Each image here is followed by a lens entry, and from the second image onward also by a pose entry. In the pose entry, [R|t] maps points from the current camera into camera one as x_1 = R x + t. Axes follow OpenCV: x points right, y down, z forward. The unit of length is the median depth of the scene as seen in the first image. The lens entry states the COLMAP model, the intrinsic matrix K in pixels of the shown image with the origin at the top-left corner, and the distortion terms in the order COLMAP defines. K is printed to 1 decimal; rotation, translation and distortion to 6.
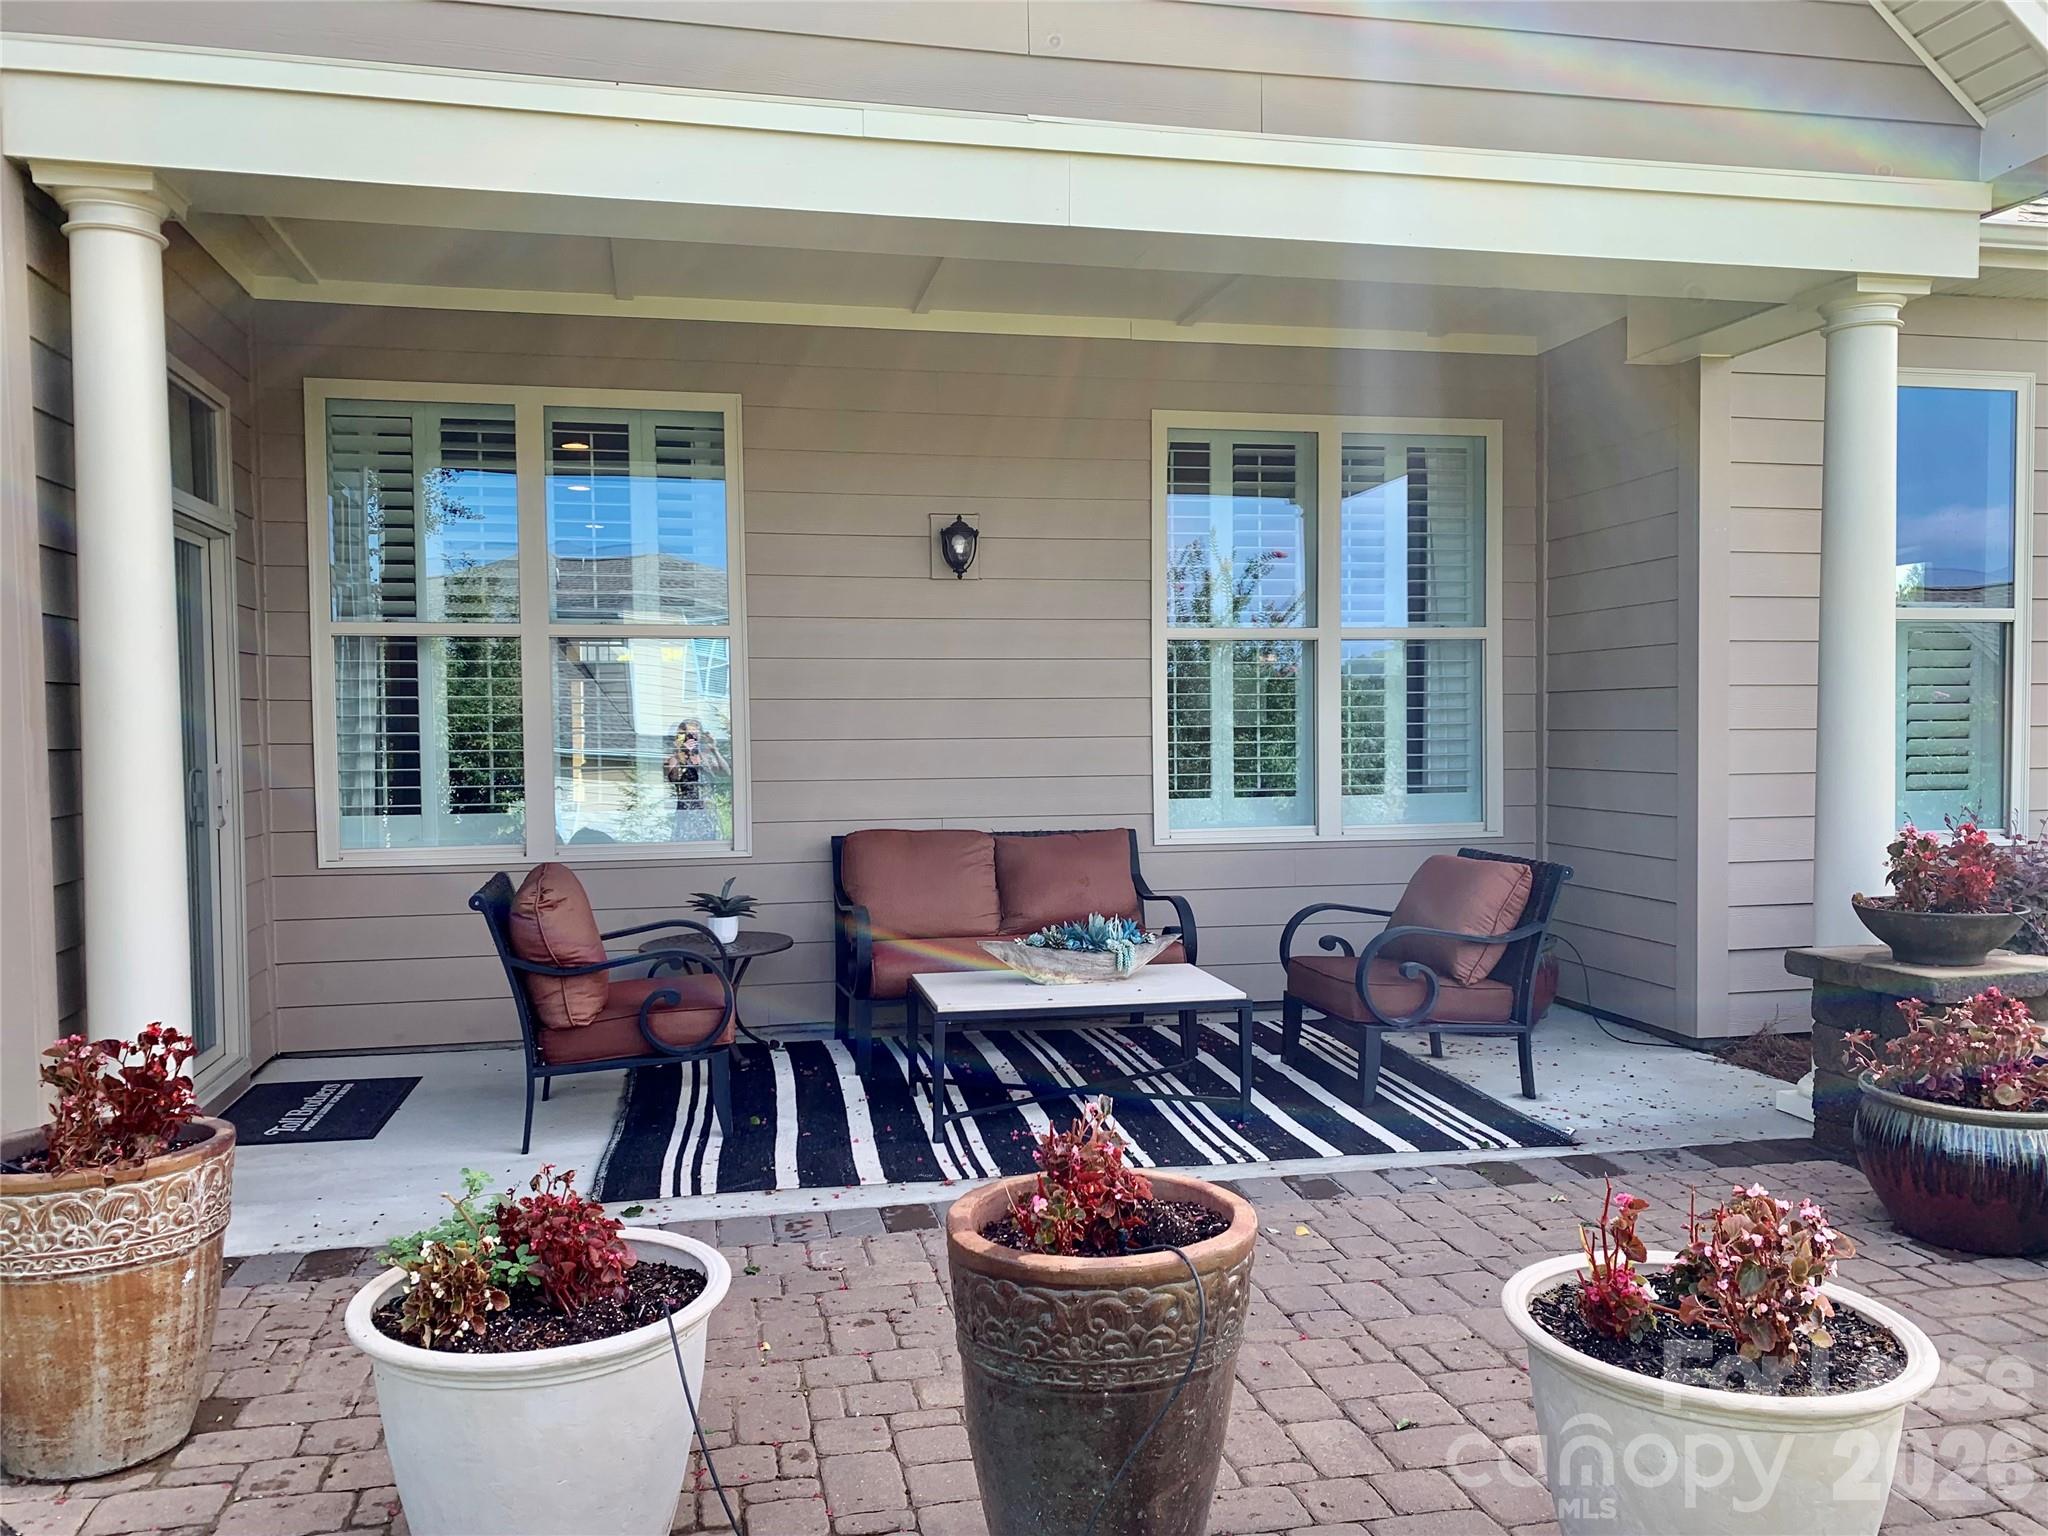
lens RADIAL K [[1560.9, 0, 1018.9], [0, 1560.9, 784.7], [0, 0, 1]] dist [-0.004489, -0.013596]
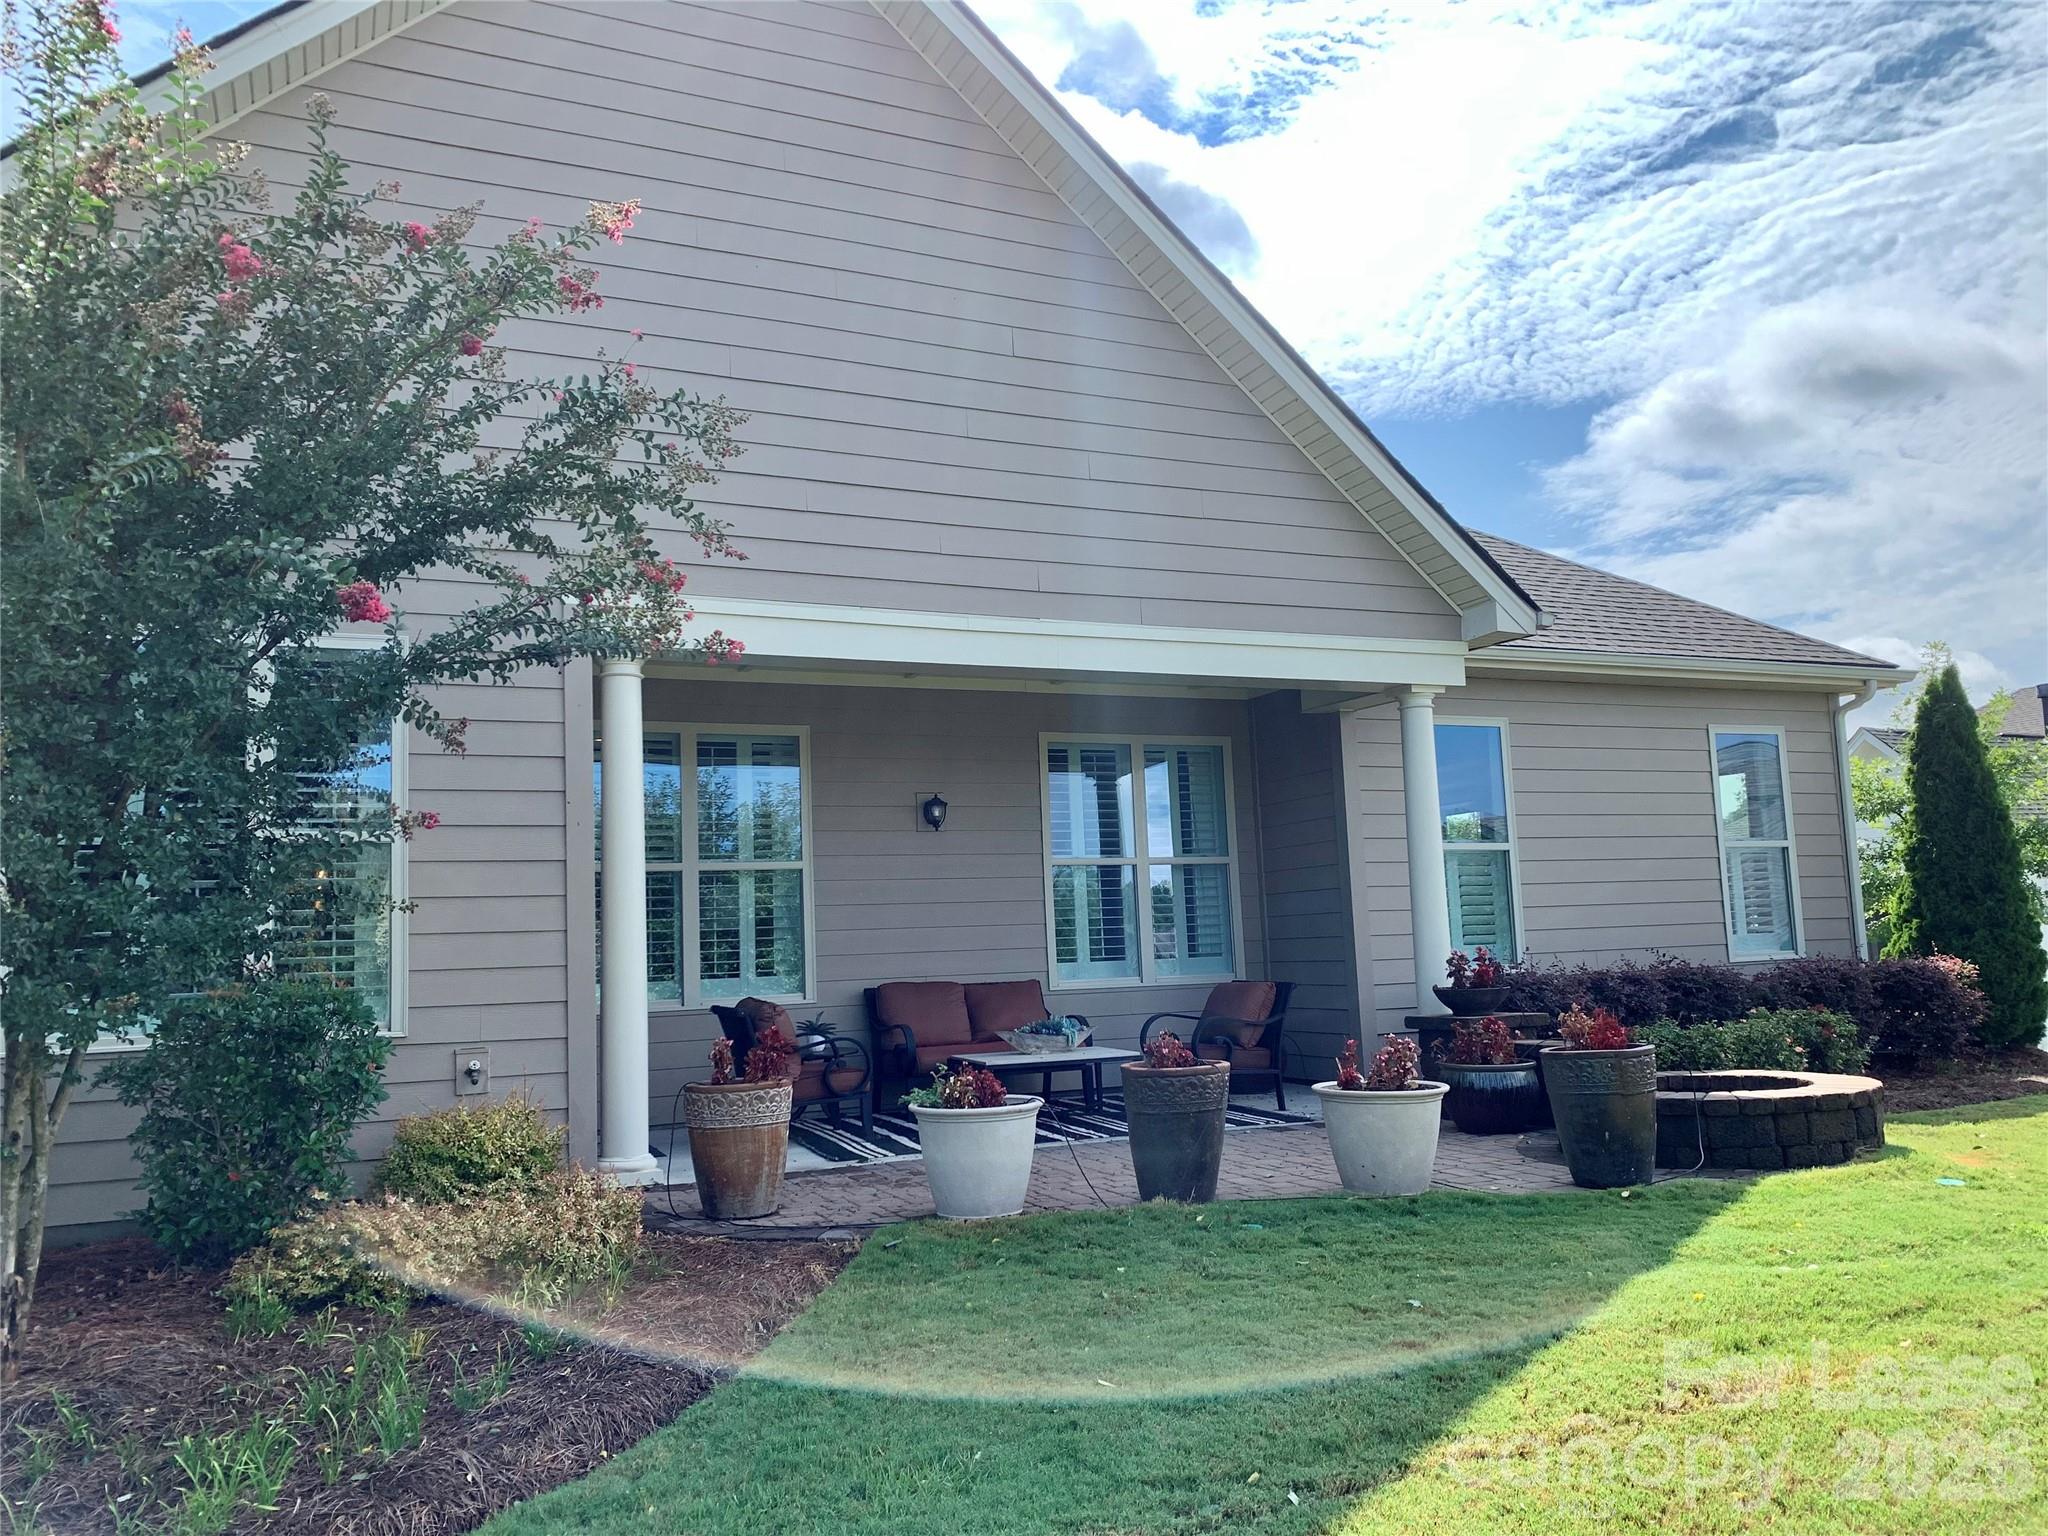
lens RADIAL K [[1560.9, 0, 1021.8], [0, 1560.9, 755.9], [0, 0, 1]] dist [-0.004489, -0.013596]
pose [[0.976884, -0.000679, 0.213767, -0.311331], [0.036880, 0.985536, -0.165404, 0.069854], [-0.210563, 0.169464, 0.962780, -0.662307]]
